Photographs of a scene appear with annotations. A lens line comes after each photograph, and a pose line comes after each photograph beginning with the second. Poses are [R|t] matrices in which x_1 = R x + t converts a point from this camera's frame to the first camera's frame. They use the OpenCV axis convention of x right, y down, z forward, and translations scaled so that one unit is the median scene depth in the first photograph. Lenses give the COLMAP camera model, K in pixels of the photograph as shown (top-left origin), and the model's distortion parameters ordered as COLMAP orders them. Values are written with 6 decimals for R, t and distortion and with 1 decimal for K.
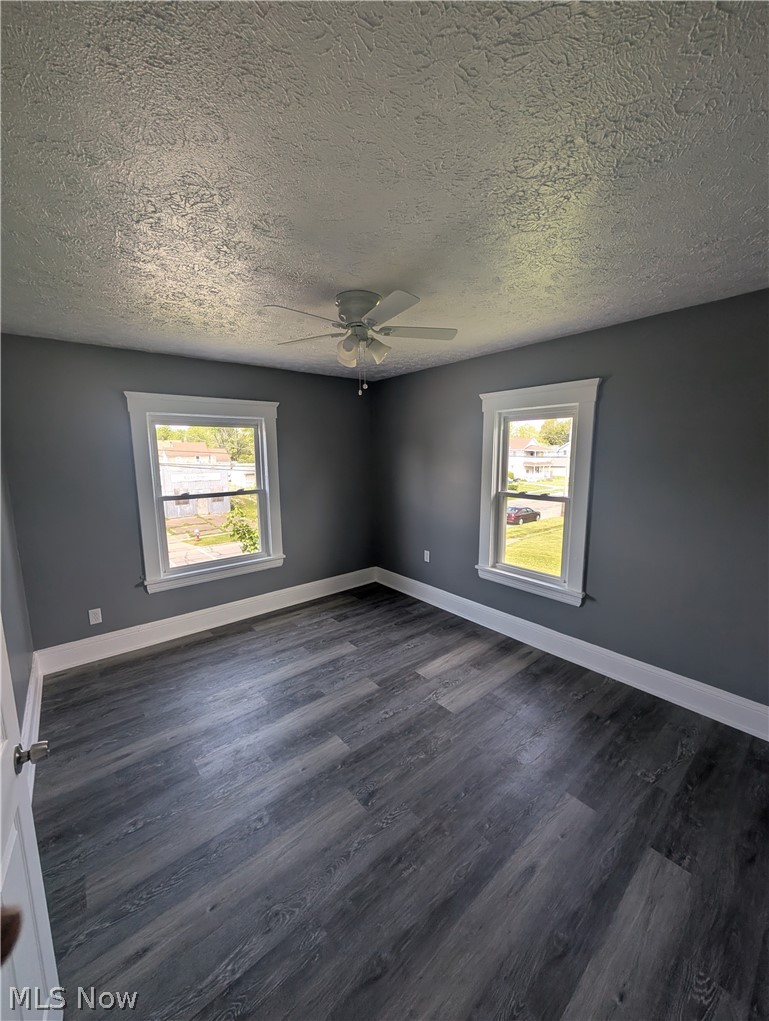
lens RADIAL K [[387.9, 0, 383.0], [0, 387.9, 509.8], [0, 0, 1]] dist [0.002264, 0.000033]
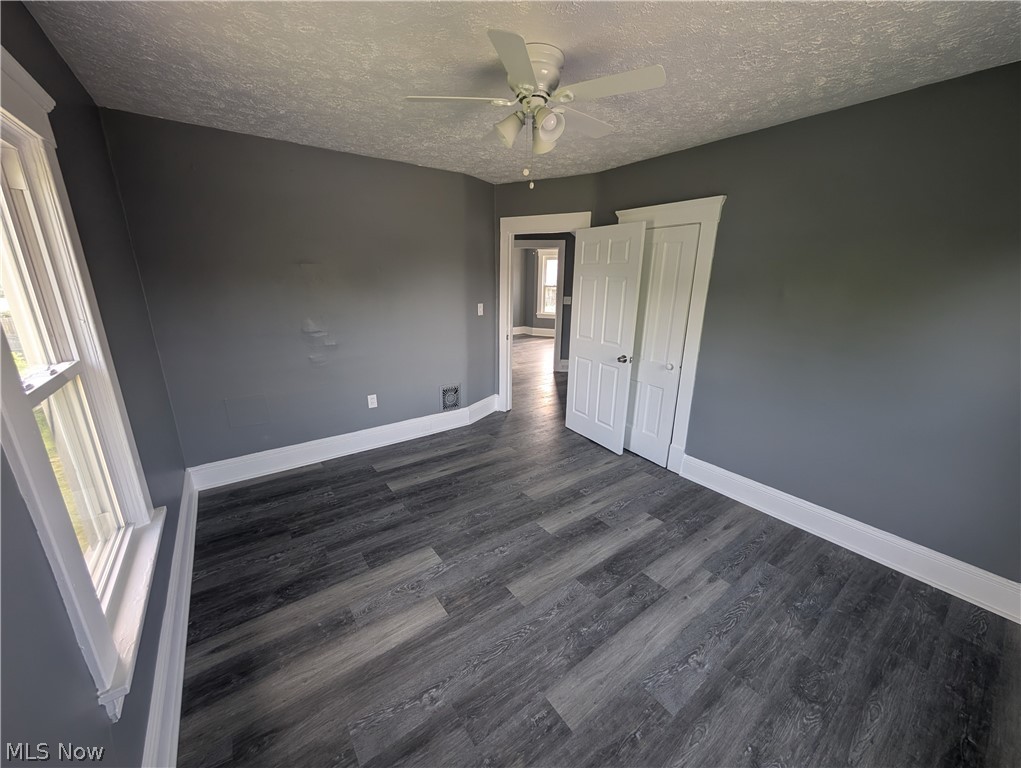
lens RADIAL K [[387.9, 0, 509.6], [0, 387.9, 386.2], [0, 0, 1]] dist [0.002264, 0.000033]
pose [[-0.998223, -0.016409, 0.057293, -0.050007], [0.009024, 0.908646, 0.417470, -0.198525], [-0.058909, 0.417245, -0.906883, 1.483996]]
